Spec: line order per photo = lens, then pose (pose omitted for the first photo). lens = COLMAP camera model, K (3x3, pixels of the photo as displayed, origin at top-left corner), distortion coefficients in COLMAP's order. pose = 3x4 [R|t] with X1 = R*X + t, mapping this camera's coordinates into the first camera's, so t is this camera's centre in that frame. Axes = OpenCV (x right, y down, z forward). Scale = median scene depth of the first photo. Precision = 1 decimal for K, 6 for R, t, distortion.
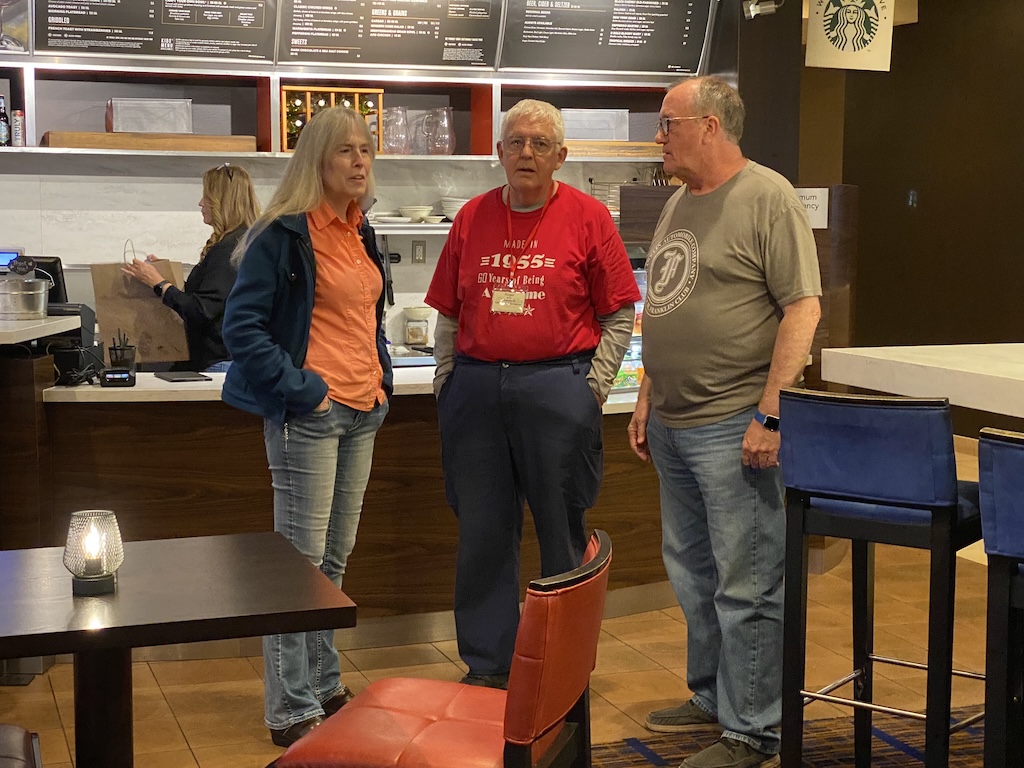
lens RADIAL K [[1705.0, 0, 512.0], [0, 1705.0, 384.0], [0, 0, 1]] dist [0.143896, -0.016426]
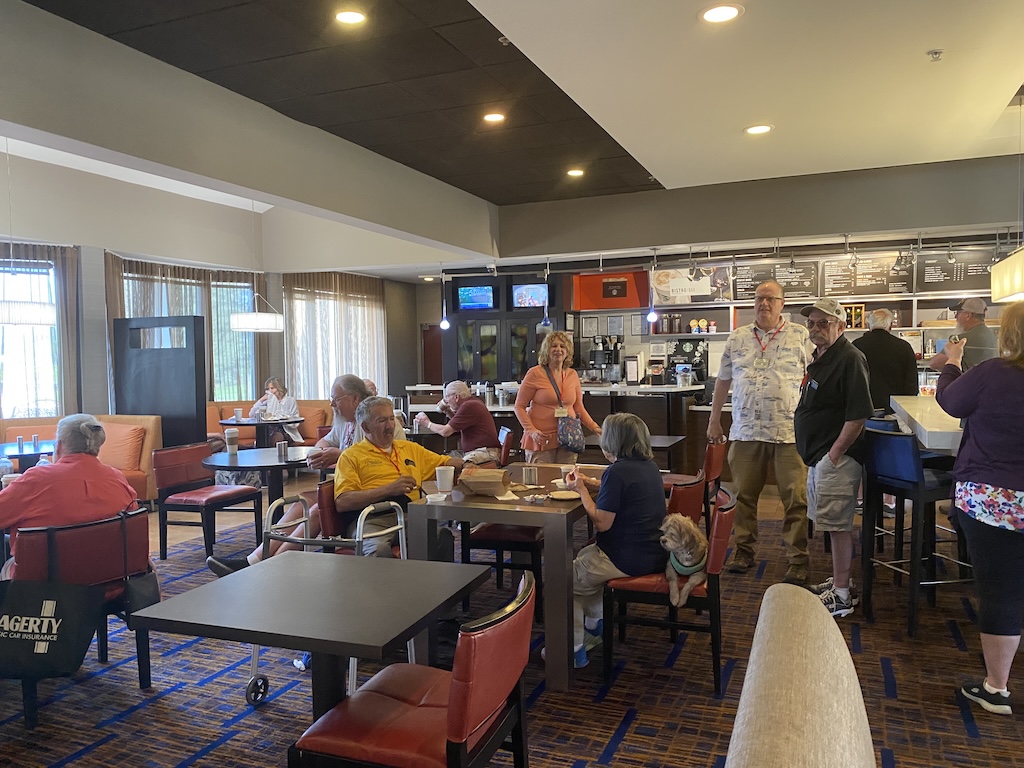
lens RADIAL K [[760.8, 0, 512.0], [0, 760.8, 384.0], [0, 0, 1]] dist [0.001895, -0.004453]
pose [[0.743078, 0.014861, -0.669040, 0.314714], [-0.051822, 0.998029, -0.035389, 0.020491], [0.667196, 0.060967, 0.742383, -0.231743]]
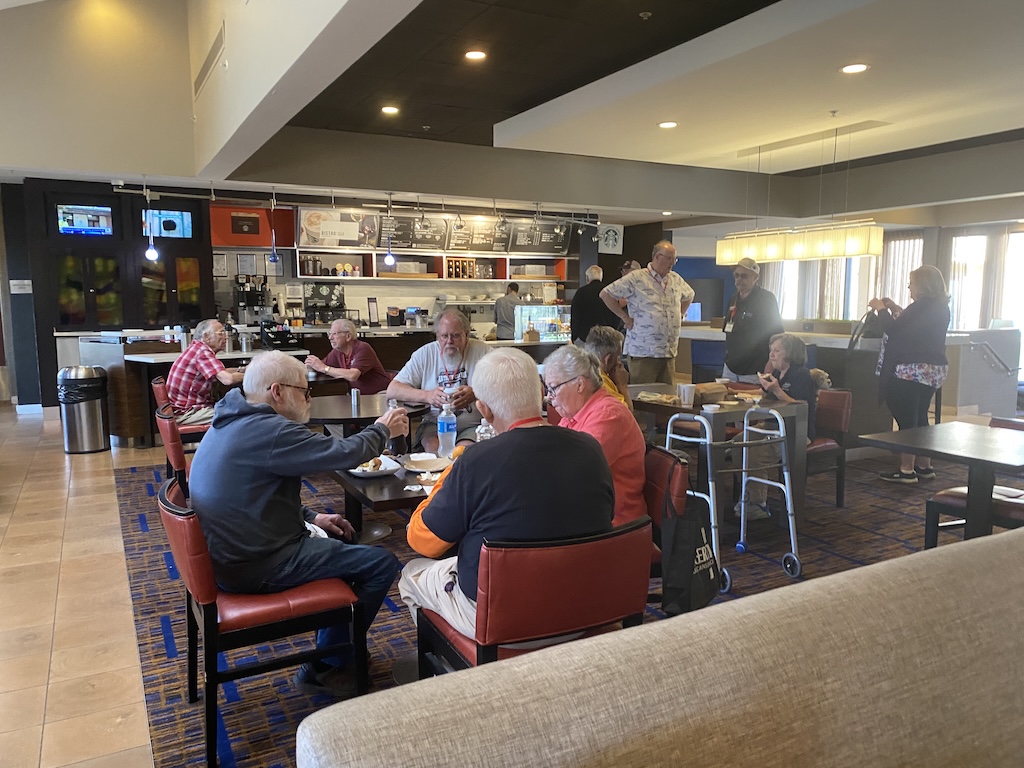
lens RADIAL K [[759.5, 0, 512.0], [0, 759.5, 384.0], [0, 0, 1]] dist [0.230361, -0.506966]
pose [[0.988087, -0.017288, 0.152924, -0.236137], [0.015401, 0.999790, 0.013517, 0.046684], [-0.153126, -0.011001, 0.988145, -0.452442]]
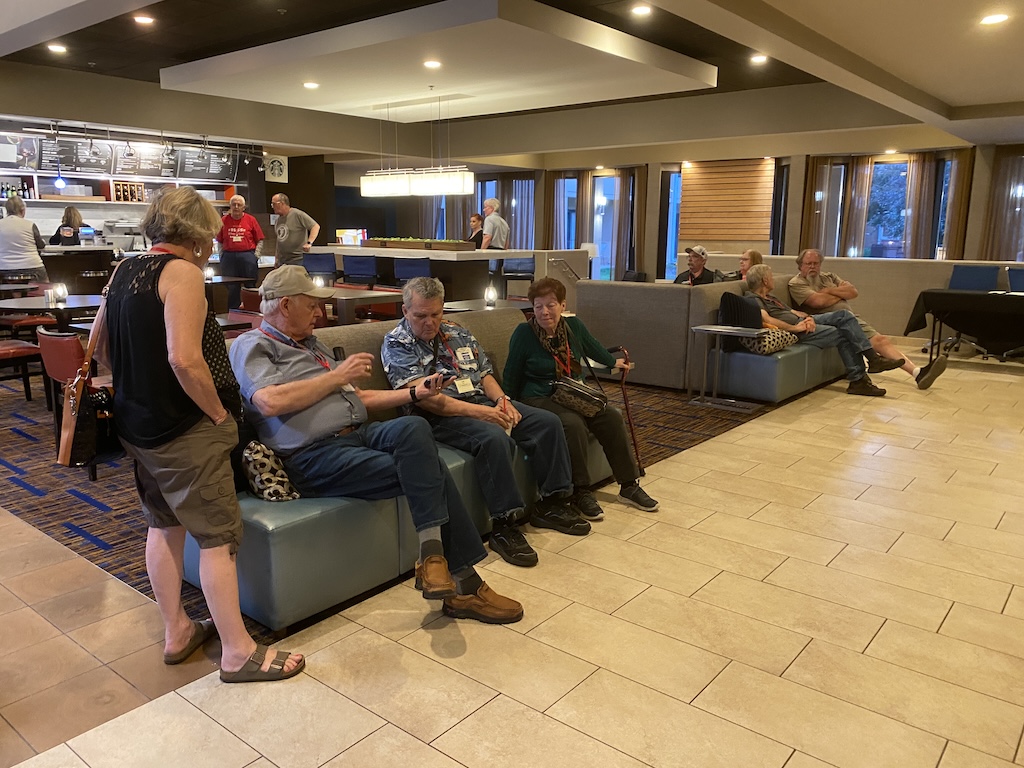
lens RADIAL K [[760.8, 0, 512.0], [0, 760.8, 384.0], [0, 0, 1]] dist [0.001895, -0.004453]
pose [[0.845642, -0.100779, 0.524150, -0.295626], [0.045301, 0.992021, 0.117650, 0.081258], [-0.531825, -0.075745, 0.843460, -0.717730]]
